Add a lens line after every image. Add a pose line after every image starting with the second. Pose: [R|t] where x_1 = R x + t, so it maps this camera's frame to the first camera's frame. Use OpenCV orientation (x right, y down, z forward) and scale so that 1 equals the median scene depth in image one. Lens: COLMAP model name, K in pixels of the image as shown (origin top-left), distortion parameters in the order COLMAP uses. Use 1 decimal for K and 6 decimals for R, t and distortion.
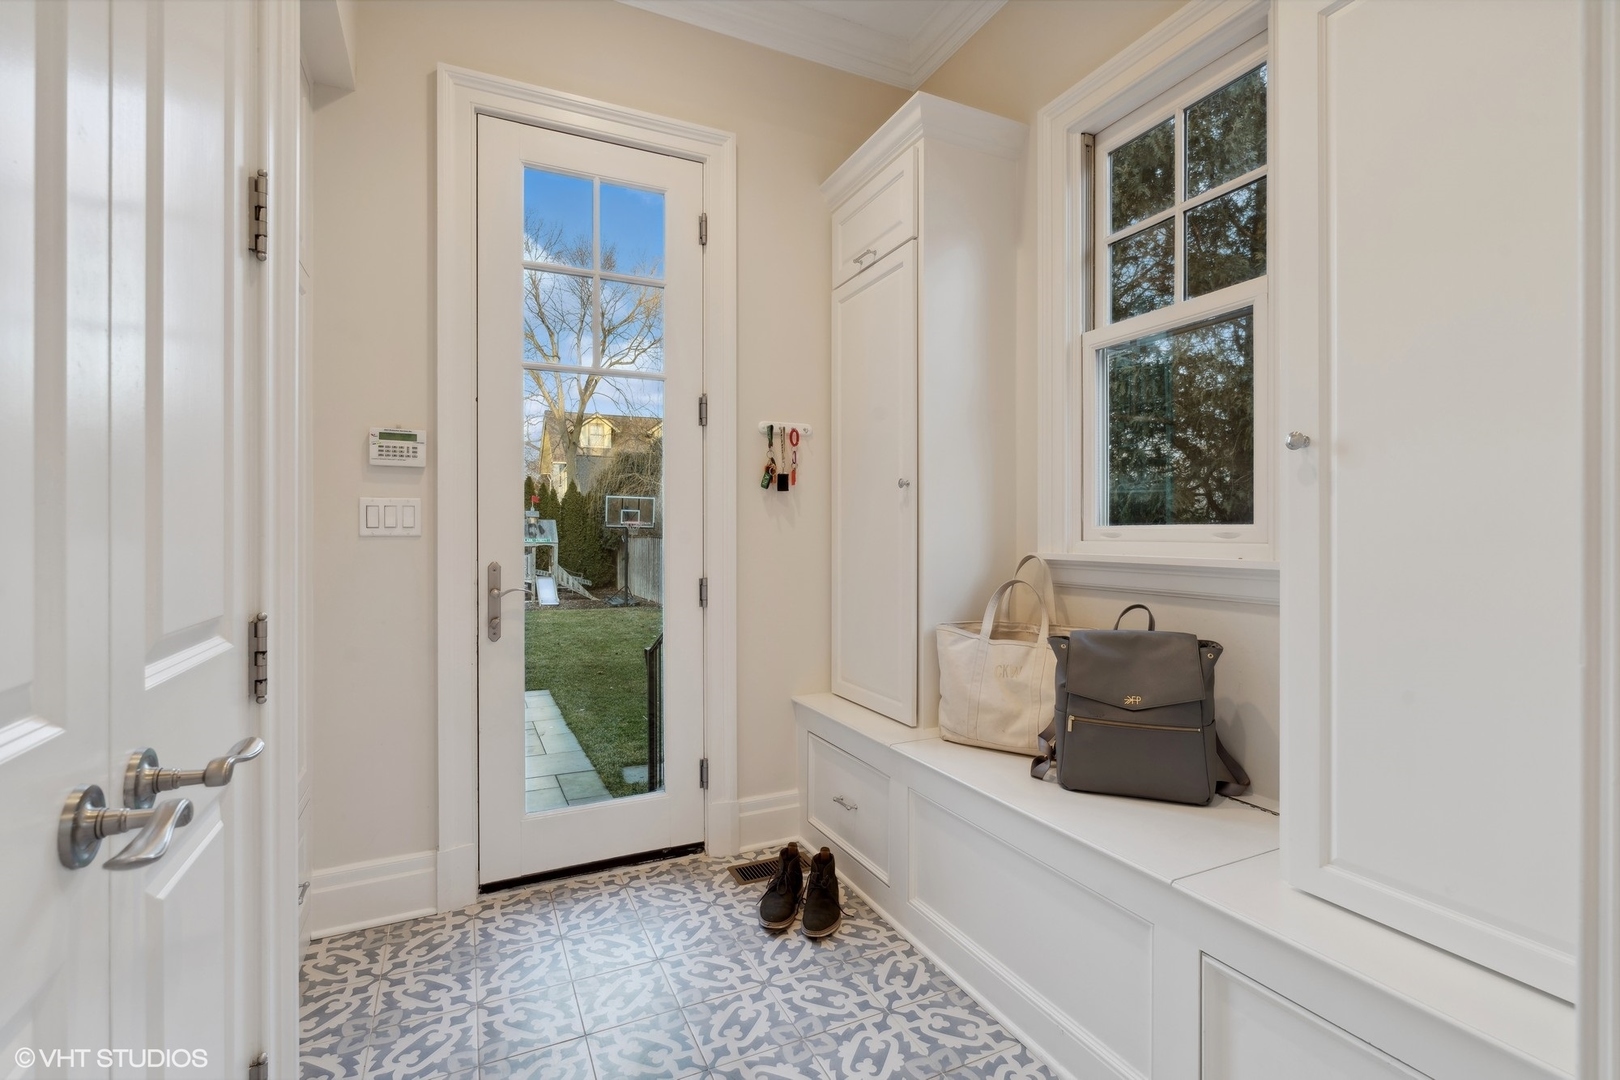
lens RADIAL K [[732.6, 0, 812.2], [0, 732.6, 539.8], [0, 0, 1]] dist [-0.003087, -0.000301]
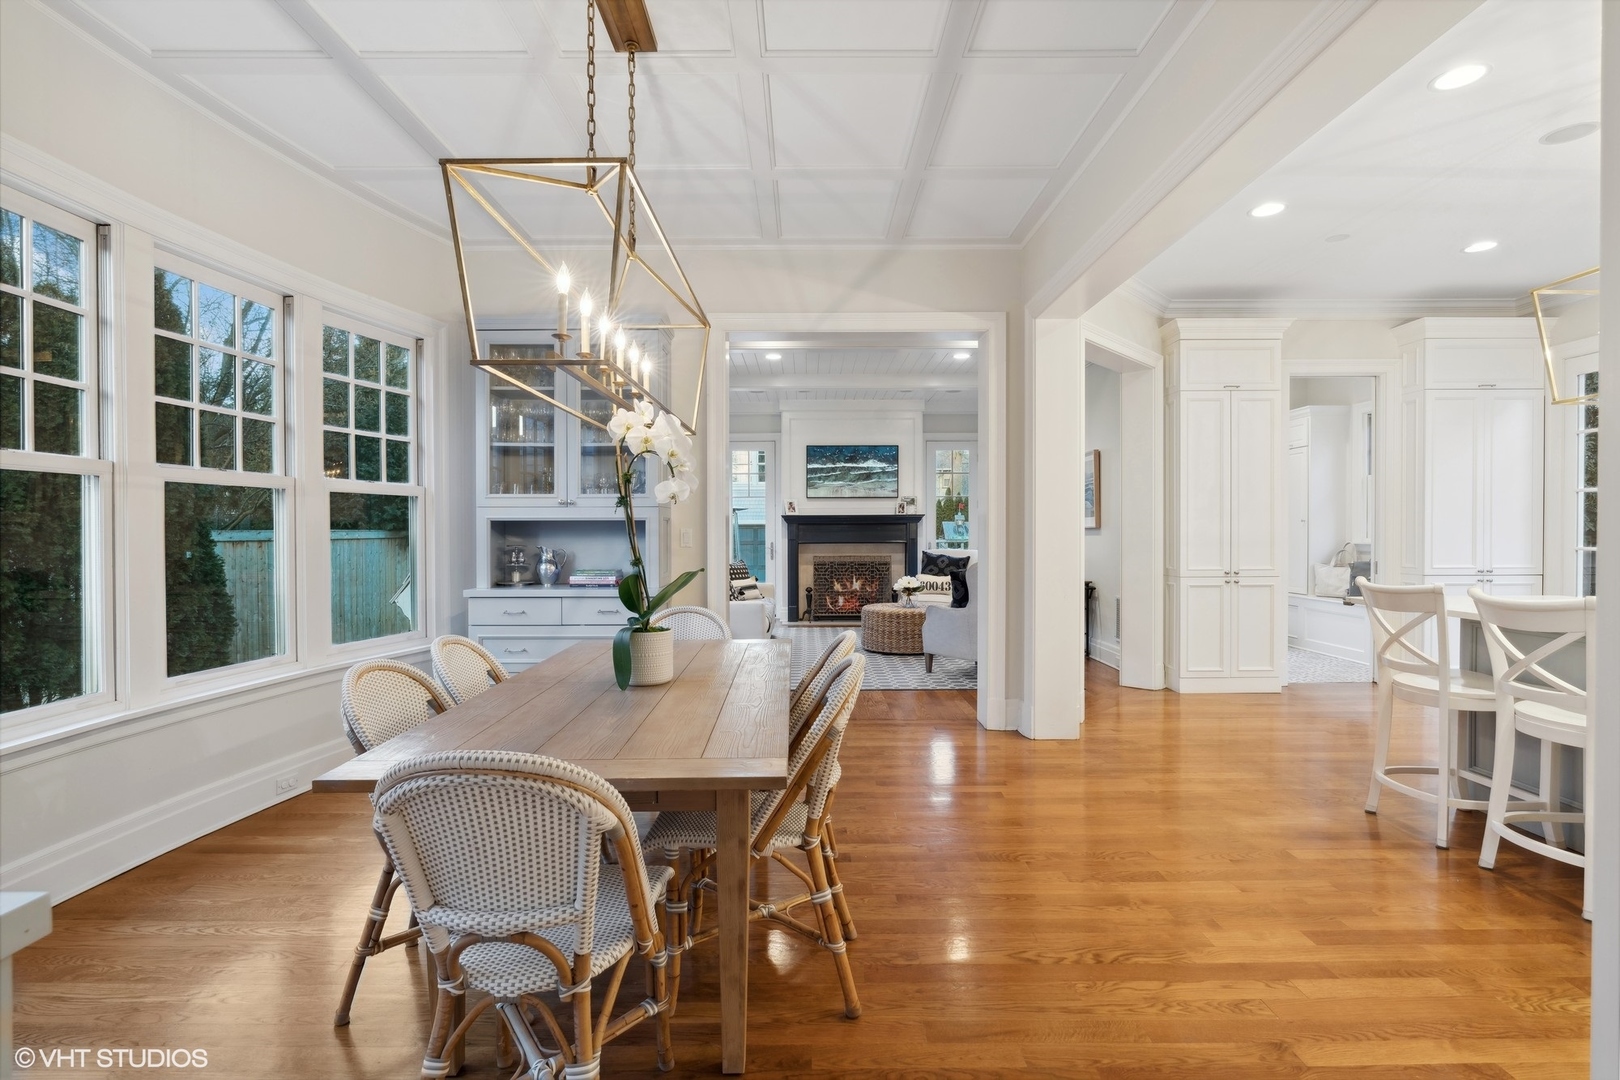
lens RADIAL K [[732.6, 0, 810.9], [0, 732.6, 540.5], [0, 0, 1]] dist [-0.003087, -0.000301]
pose [[0.904270, 0.009964, -0.426844, -0.183486], [-0.002082, 0.999819, 0.018927, -0.016940], [0.426955, -0.016226, 0.904127, -1.133962]]
